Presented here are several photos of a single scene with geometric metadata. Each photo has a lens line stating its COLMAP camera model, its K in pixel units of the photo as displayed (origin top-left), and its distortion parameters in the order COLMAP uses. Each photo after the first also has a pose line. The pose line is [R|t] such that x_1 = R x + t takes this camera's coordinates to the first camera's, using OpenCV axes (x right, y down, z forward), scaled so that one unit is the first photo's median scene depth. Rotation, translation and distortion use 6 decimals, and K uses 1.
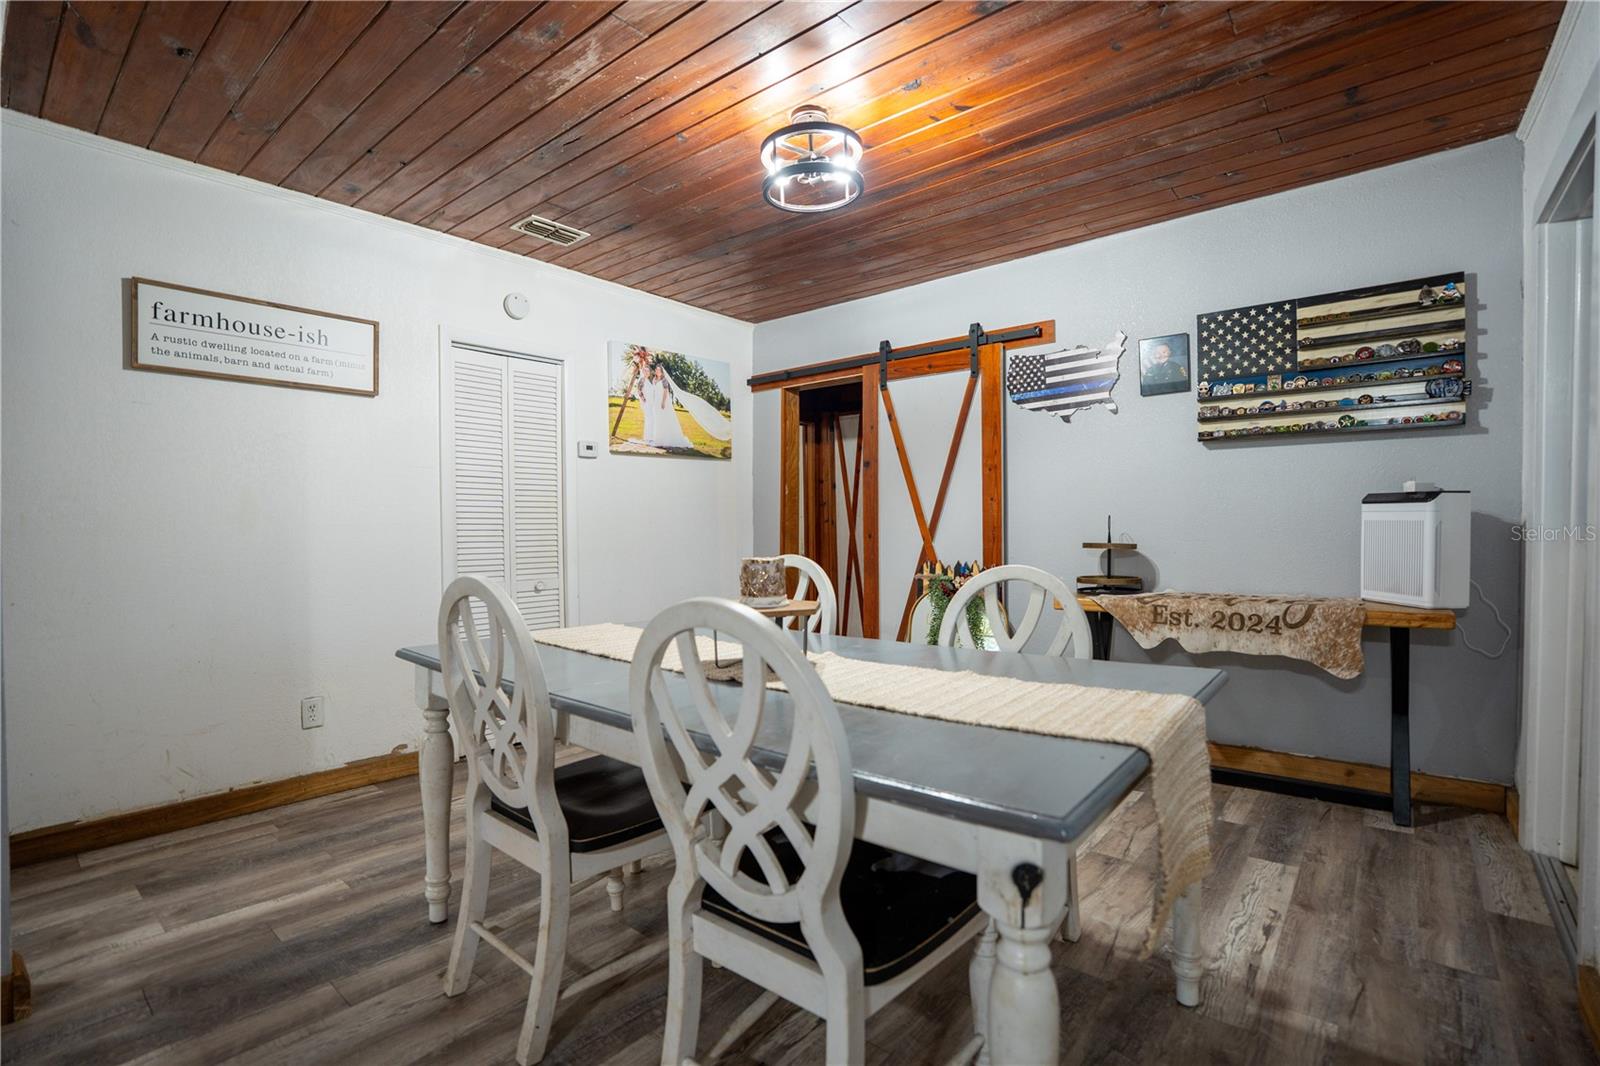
lens RADIAL K [[743.9, 0, 797.0], [0, 743.9, 536.4], [0, 0, 1]] dist [-0.067352, 0.024908]
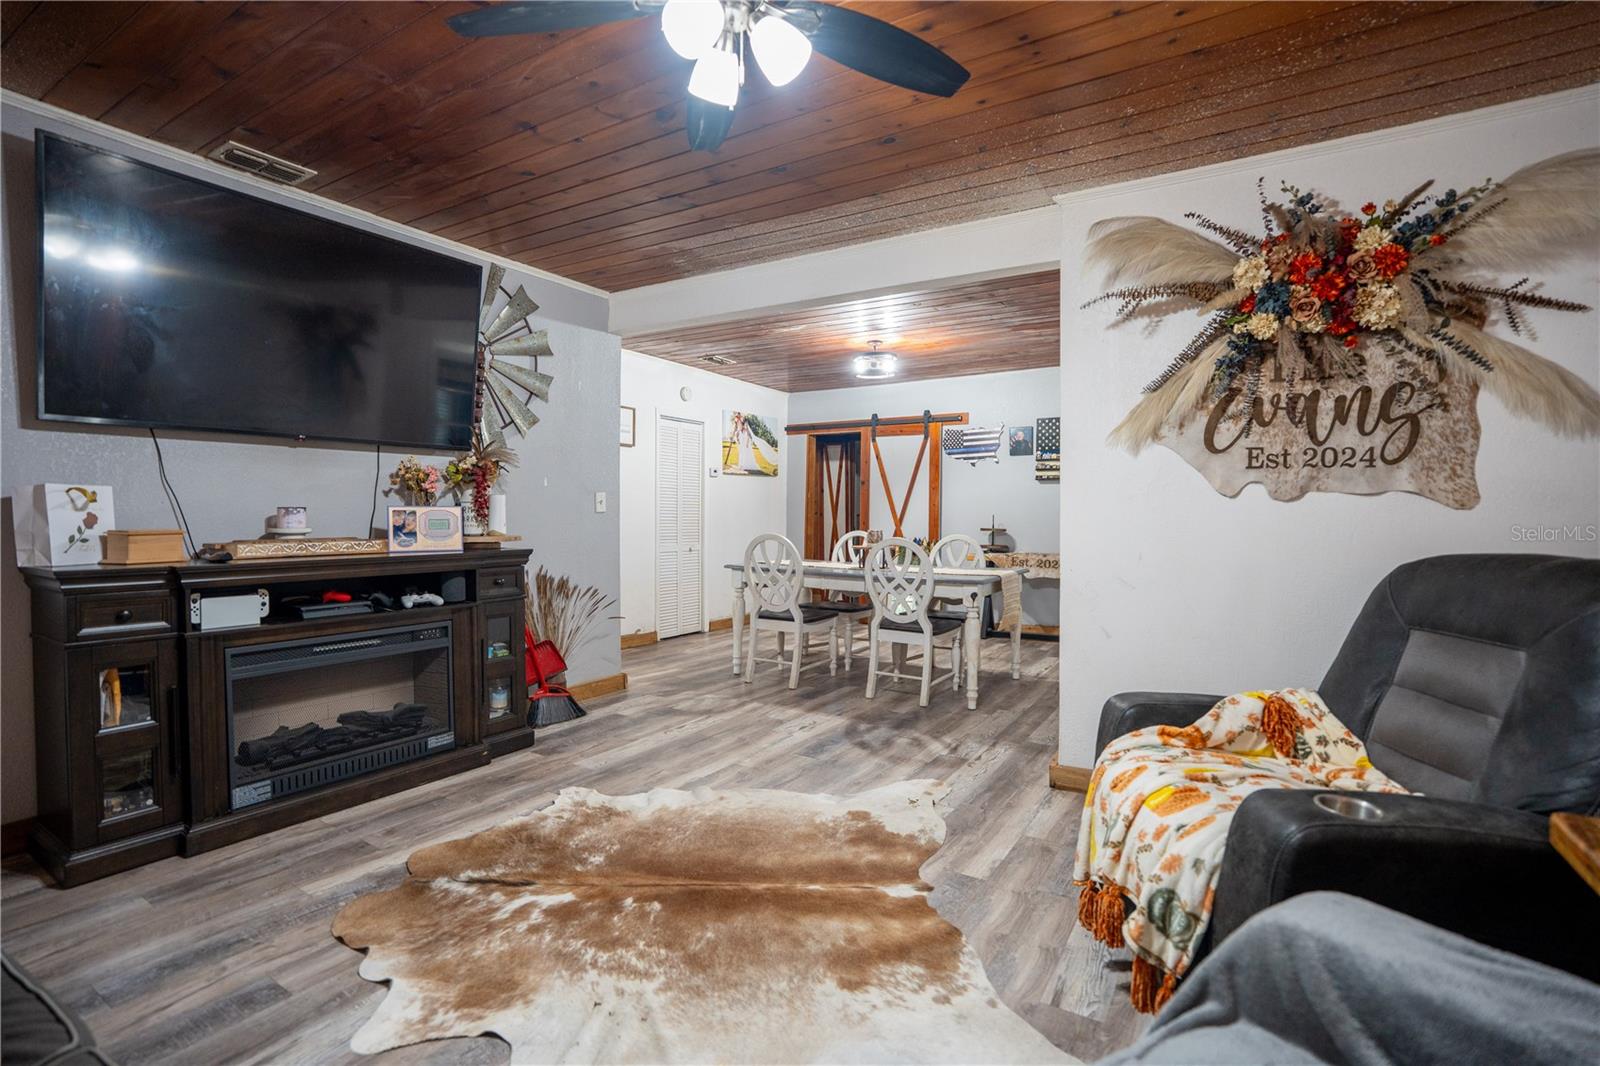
lens RADIAL K [[743.9, 0, 801.8], [0, 743.9, 531.7], [0, 0, 1]] dist [-0.067352, 0.024908]
pose [[0.989533, 0.013187, 0.143705, -0.335073], [-0.014627, 0.999853, 0.008972, 0.006196], [-0.143565, -0.010980, 0.989580, -0.810534]]
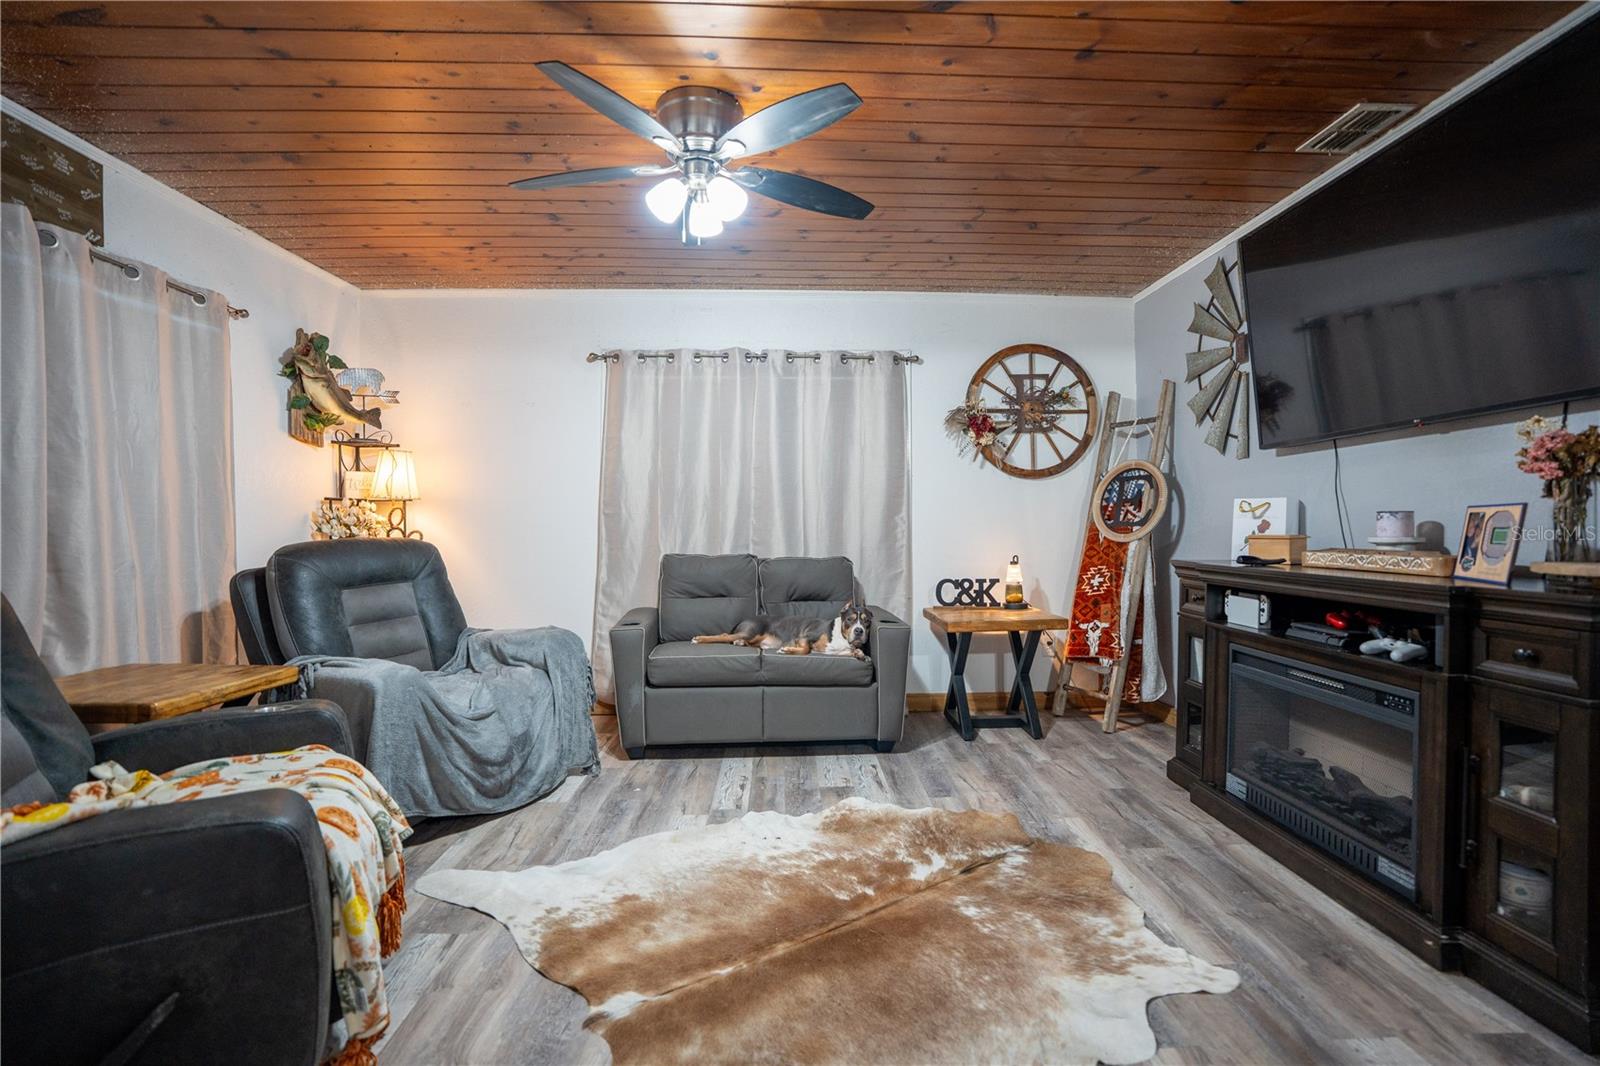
lens RADIAL K [[743.9, 0, 794.6], [0, 743.9, 531.0], [0, 0, 1]] dist [-0.067352, 0.024908]
pose [[-0.755289, 0.018391, -0.655134, 0.084640], [0.002235, 0.999673, 0.025487, -0.006378], [0.655388, 0.017786, -0.755083, 0.272948]]
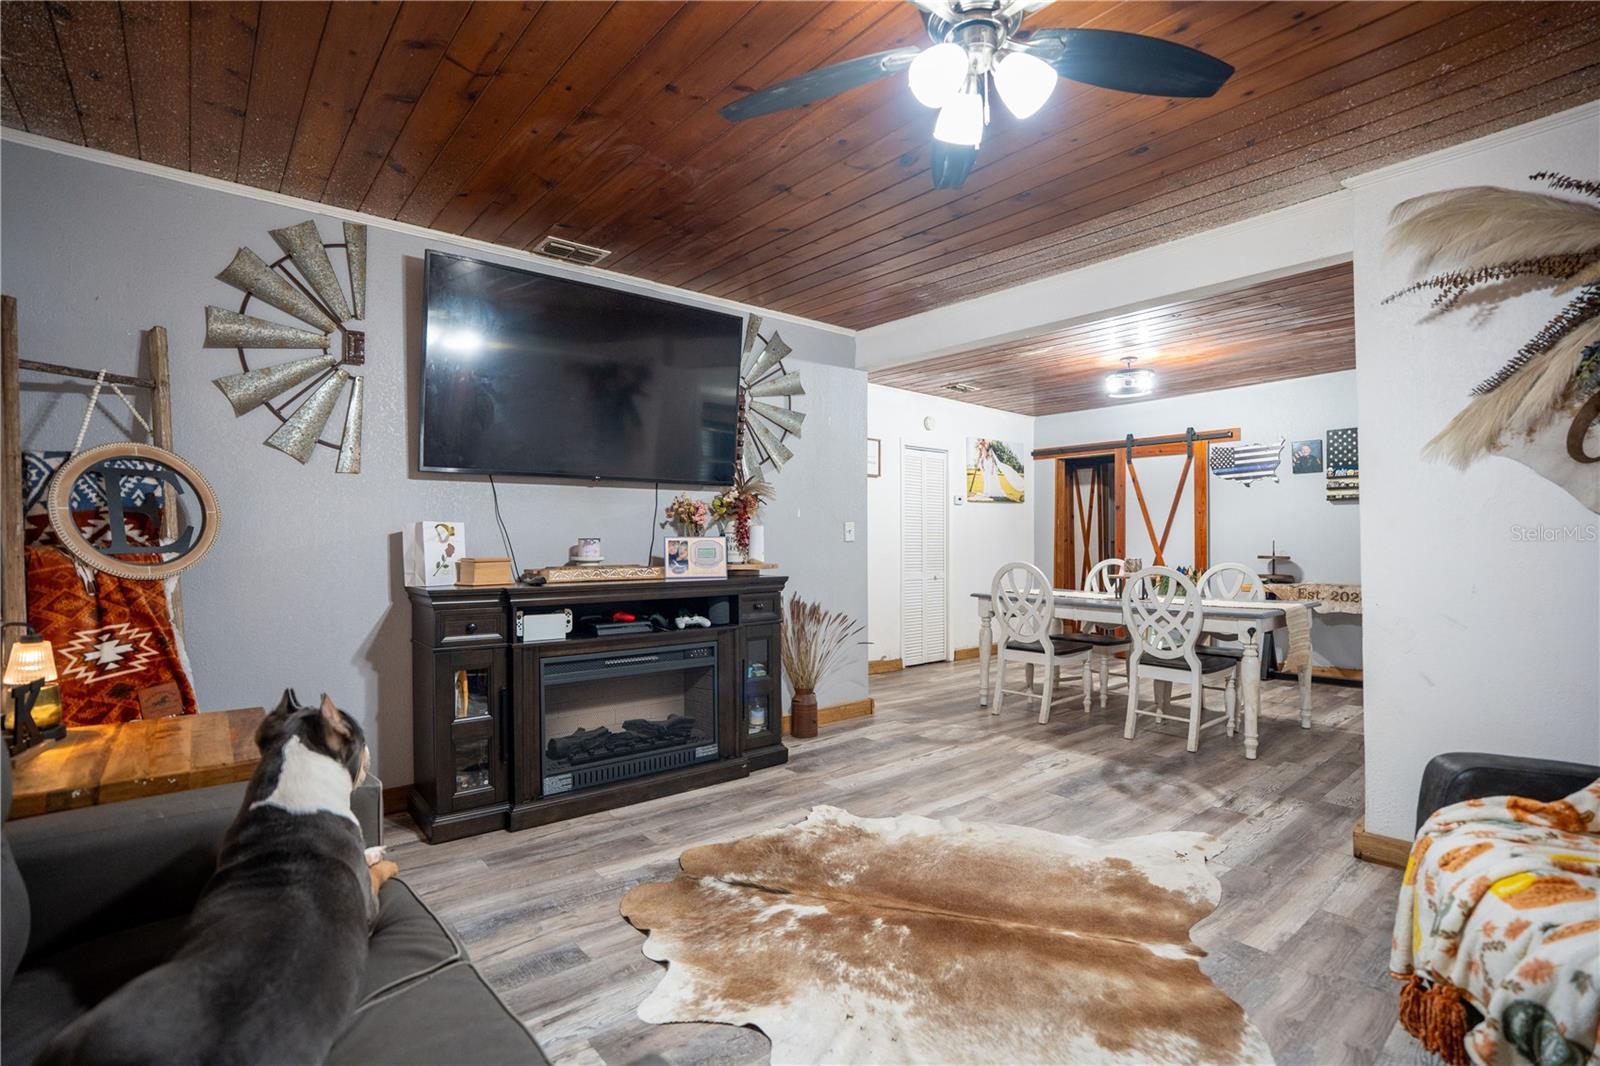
lens RADIAL K [[743.9, 0, 799.7], [0, 743.9, 530.8], [0, 0, 1]] dist [-0.067352, 0.024908]
pose [[0.983625, 0.007630, -0.180064, -0.342866], [-0.012343, 0.999610, -0.025067, 0.005095], [0.179802, 0.026879, 0.983335, -0.824795]]
